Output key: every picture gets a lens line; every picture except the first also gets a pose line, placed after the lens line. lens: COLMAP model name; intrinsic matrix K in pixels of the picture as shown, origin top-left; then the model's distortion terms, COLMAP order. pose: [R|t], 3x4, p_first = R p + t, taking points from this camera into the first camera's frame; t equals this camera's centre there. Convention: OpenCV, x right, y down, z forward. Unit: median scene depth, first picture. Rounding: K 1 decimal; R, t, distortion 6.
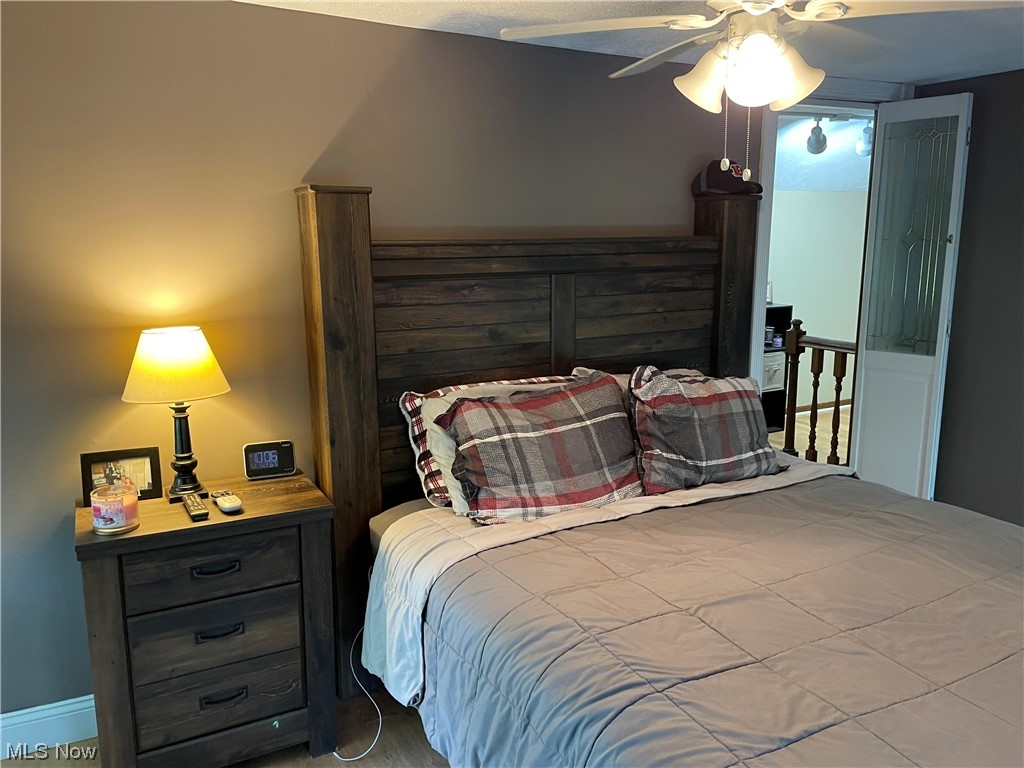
lens RADIAL K [[773.4, 0, 512.0], [0, 773.4, 384.0], [0, 0, 1]] dist [0.089351, -0.122642]
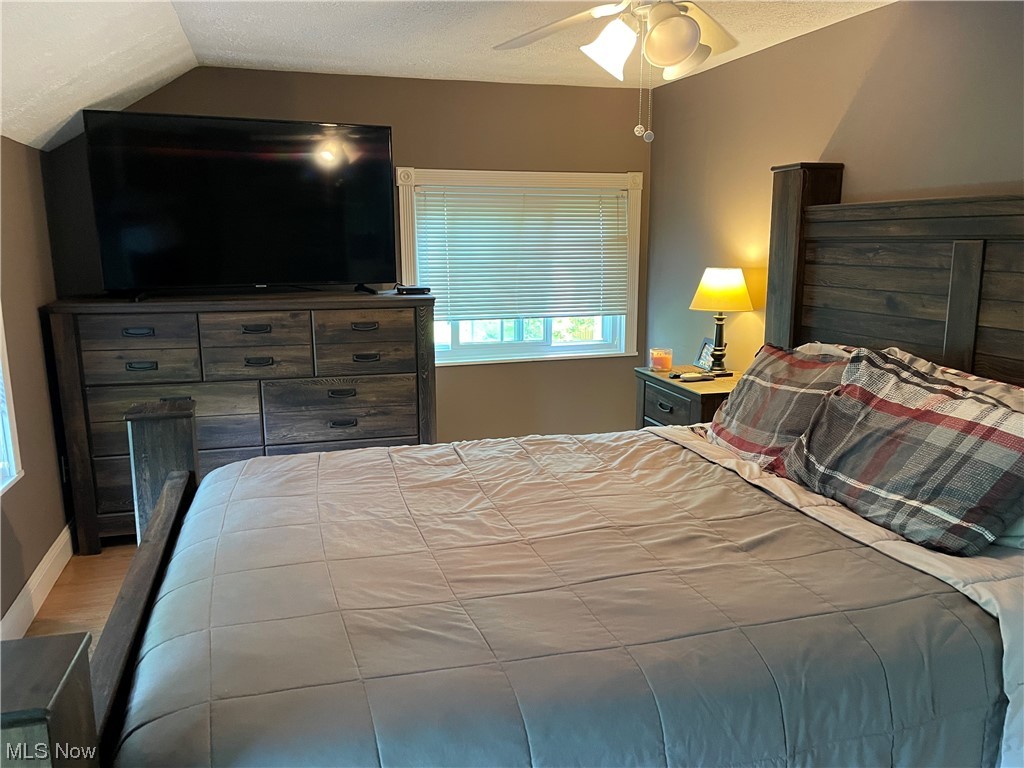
lens RADIAL K [[773.4, 0, 512.0], [0, 773.4, 384.0], [0, 0, 1]] dist [0.089351, -0.122642]
pose [[-0.203196, 0.193792, -0.959769, 1.041568], [-0.164133, 0.959606, 0.228508, -0.115075], [0.965283, 0.203961, -0.163180, 0.756793]]
